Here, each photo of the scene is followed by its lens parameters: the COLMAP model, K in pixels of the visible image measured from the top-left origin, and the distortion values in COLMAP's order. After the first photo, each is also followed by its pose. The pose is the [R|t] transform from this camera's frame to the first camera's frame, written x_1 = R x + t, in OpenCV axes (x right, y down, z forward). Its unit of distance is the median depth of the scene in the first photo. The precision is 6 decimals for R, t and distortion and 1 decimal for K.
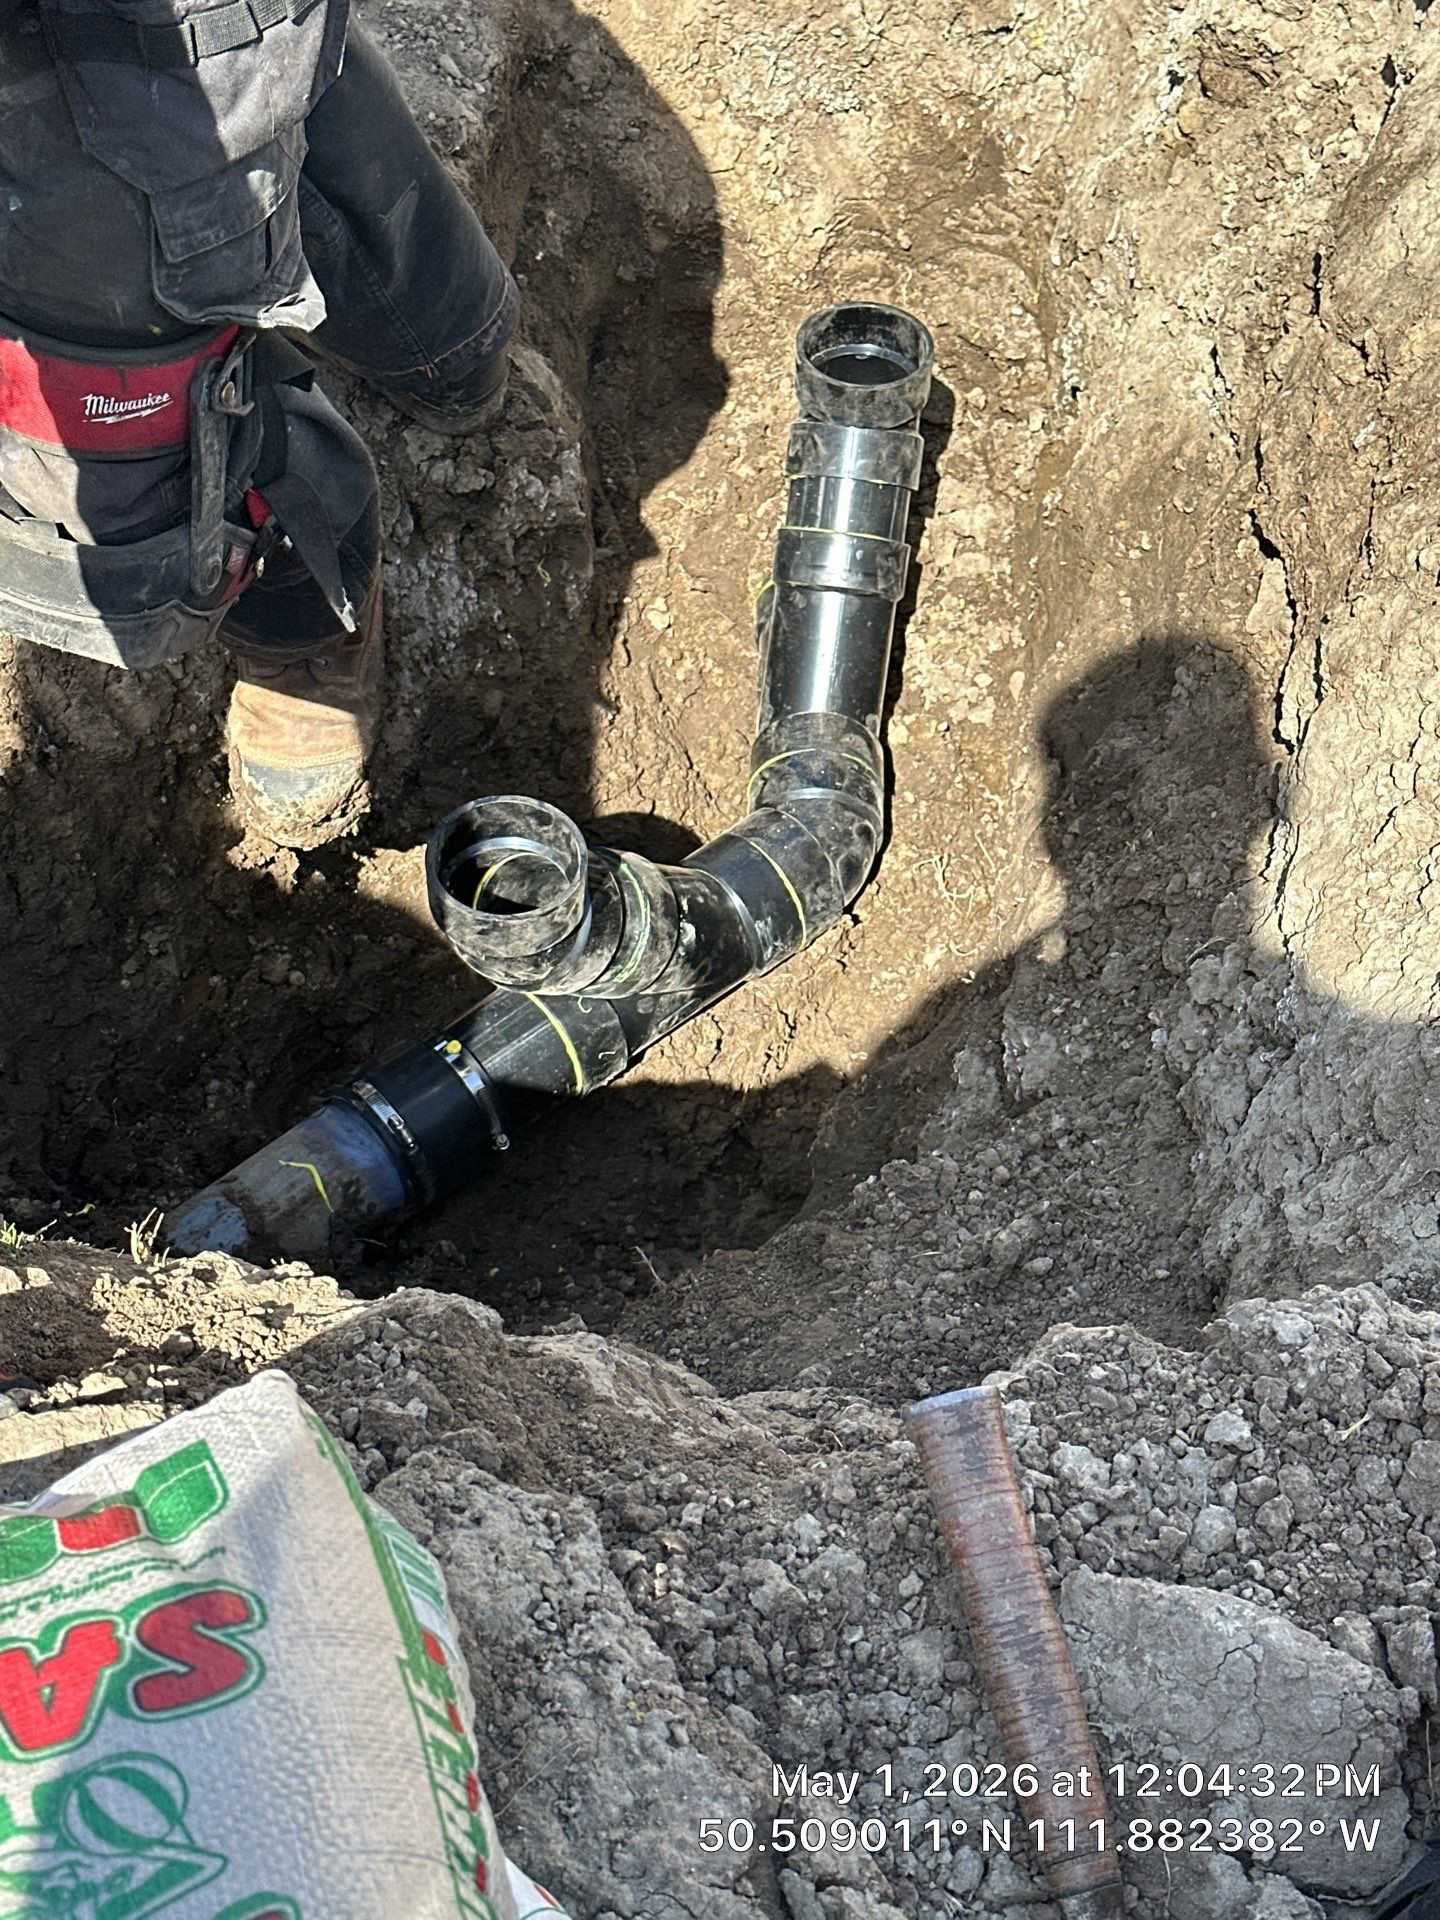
lens RADIAL K [[2825.3, 0, 726.2], [0, 2825.3, 993.1], [0, 0, 1]] dist [0.086983, 0.000000]
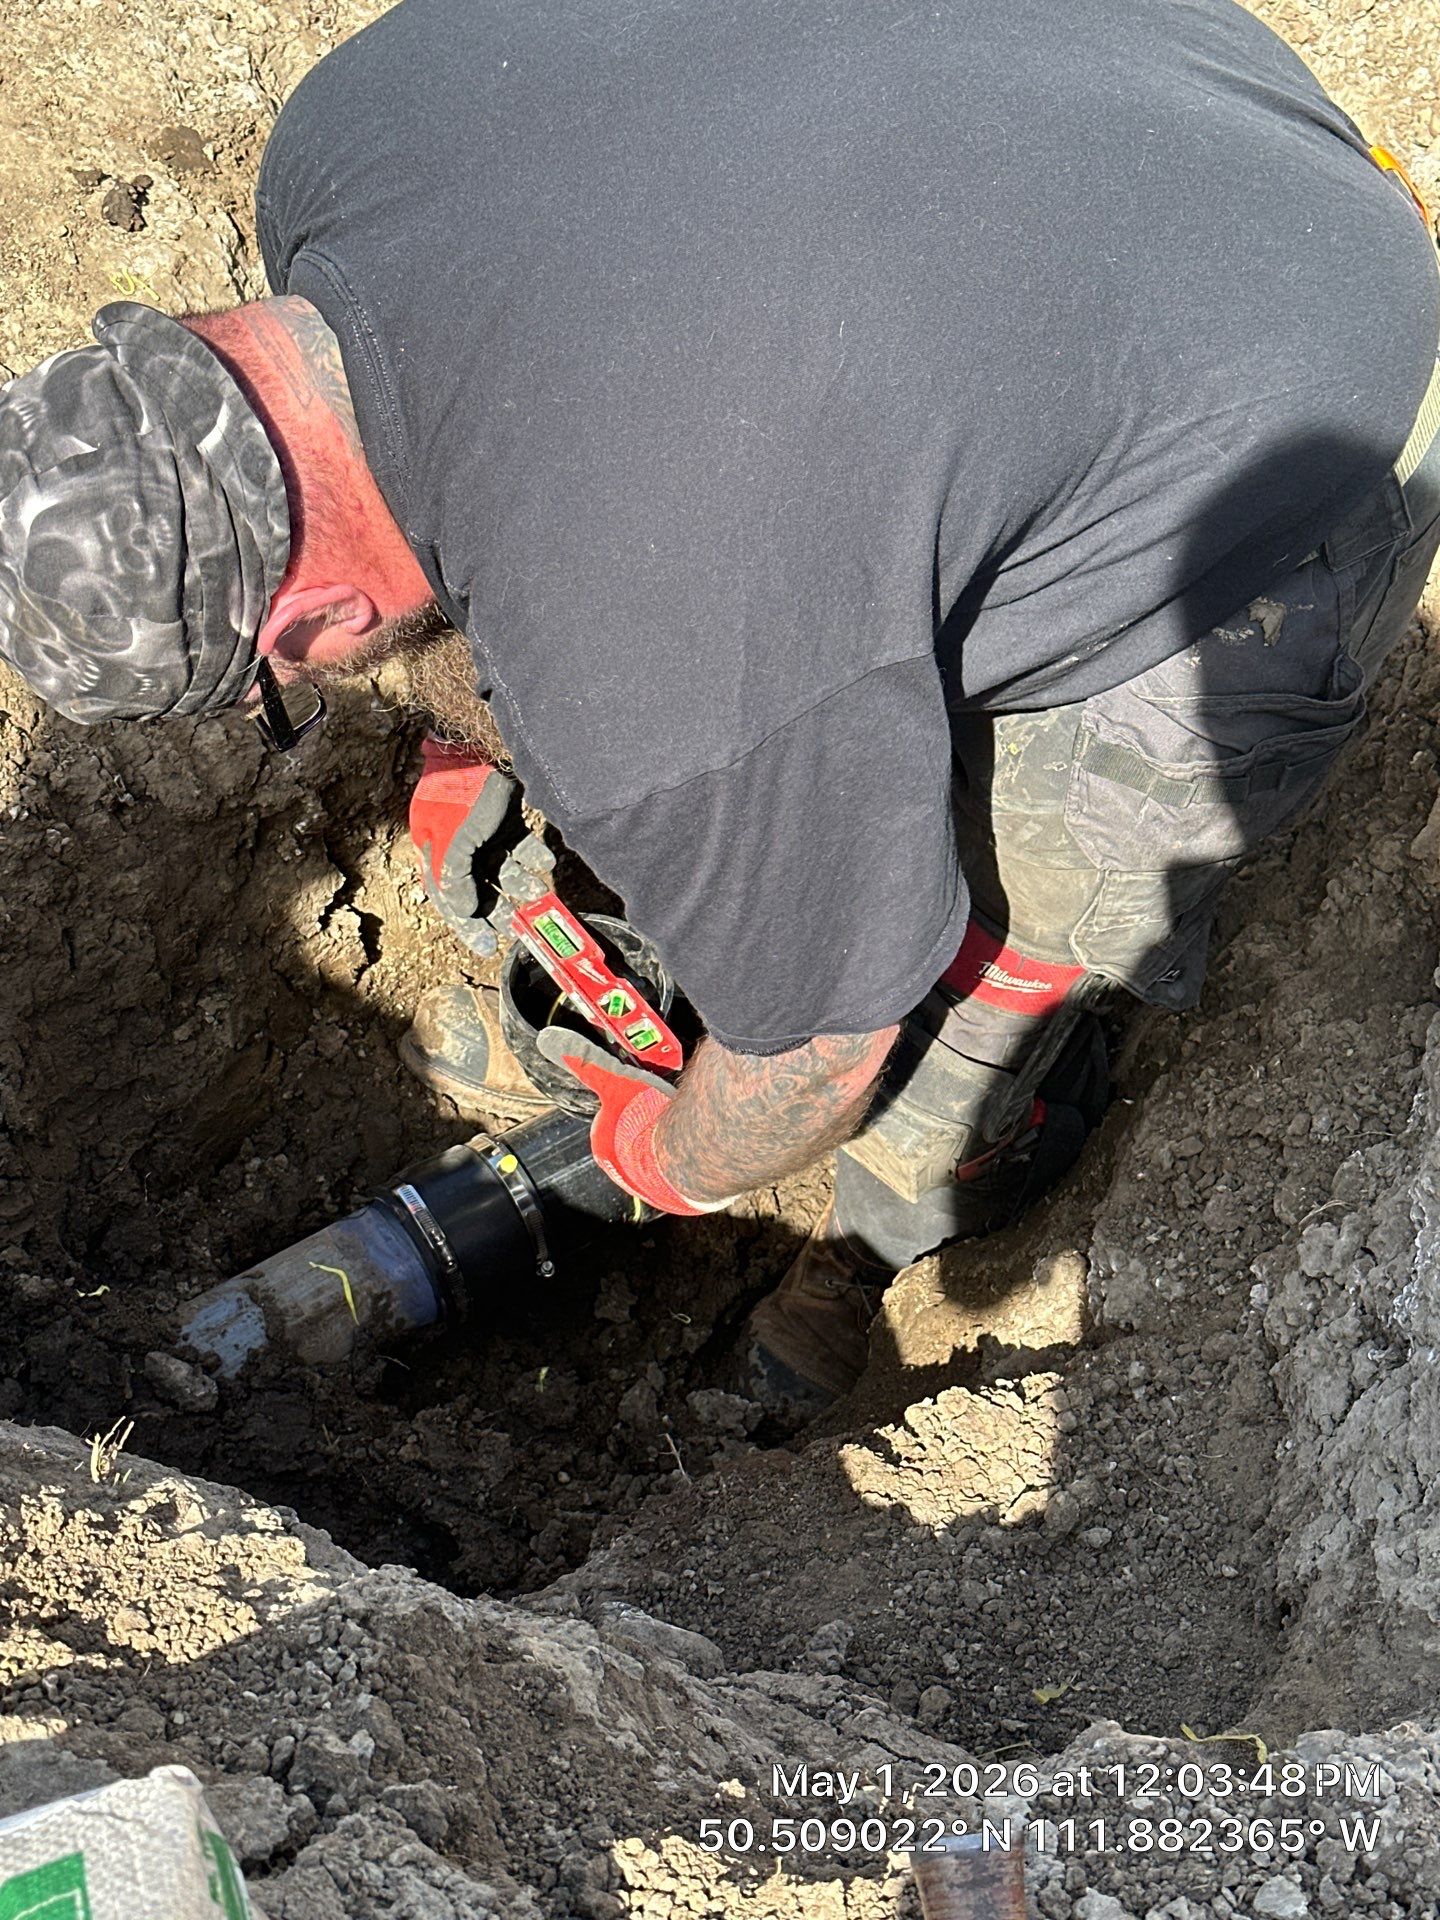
lens RADIAL K [[2825.3, 0, 719.7], [0, 2825.3, 976.4], [0, 0, 1]] dist [0.086983, 0.000000]
pose [[0.990989, 0.127858, -0.039906, 0.003543], [-0.127739, 0.991792, 0.005550, -0.069033], [0.040288, -0.000402, 0.999188, 0.076475]]
